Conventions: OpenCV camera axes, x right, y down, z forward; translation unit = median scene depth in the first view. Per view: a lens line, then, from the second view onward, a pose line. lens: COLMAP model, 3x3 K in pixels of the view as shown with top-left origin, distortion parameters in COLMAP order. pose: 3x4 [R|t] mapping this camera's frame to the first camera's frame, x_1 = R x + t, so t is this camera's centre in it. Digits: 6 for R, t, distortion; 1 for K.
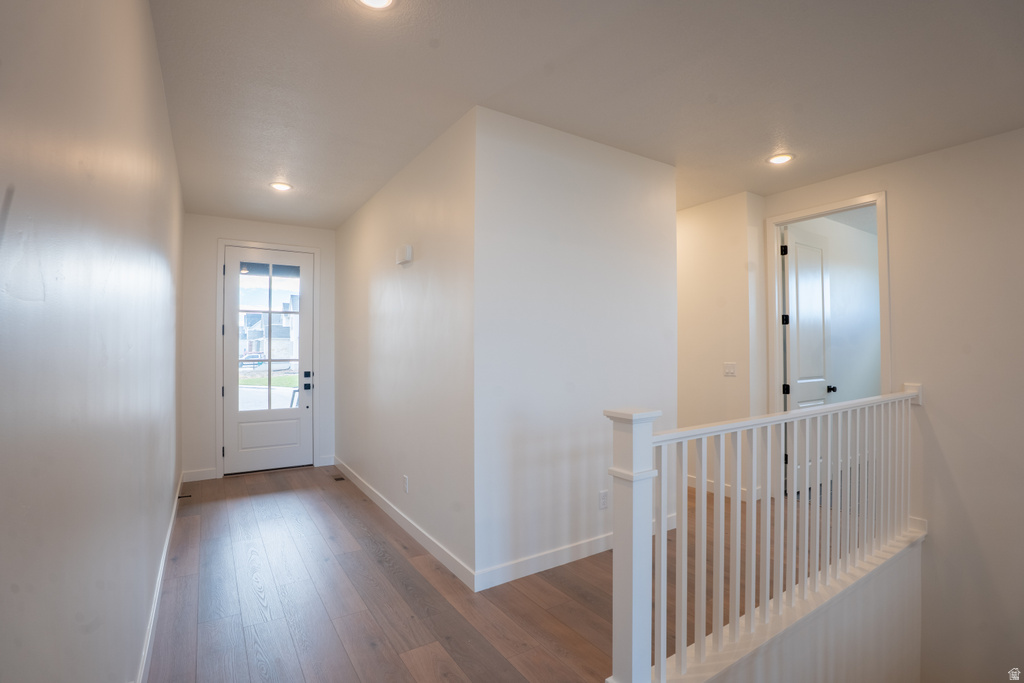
lens RADIAL K [[475.8, 0, 510.6], [0, 475.8, 337.2], [0, 0, 1]] dist [-0.048085, 0.008984]
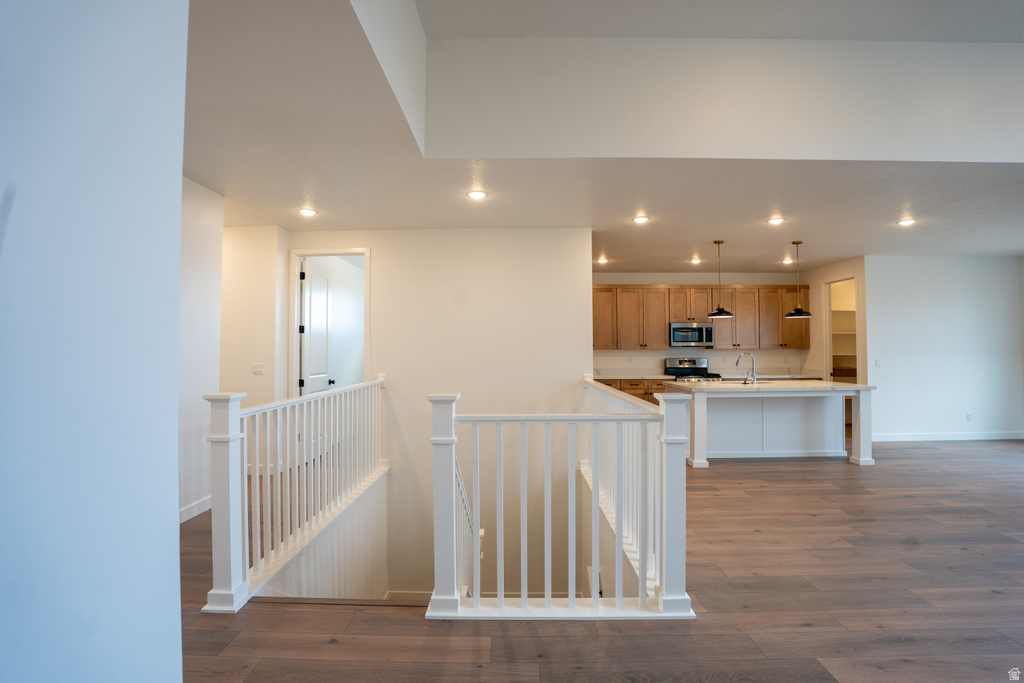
lens RADIAL K [[475.8, 0, 526.0], [0, 475.8, 339.8], [0, 0, 1]] dist [-0.048085, 0.008984]
pose [[0.522823, 0.018176, 0.852248, -0.241196], [-0.013810, 0.999822, -0.012851, -0.000300], [-0.852329, -0.005051, 0.522981, -0.255093]]
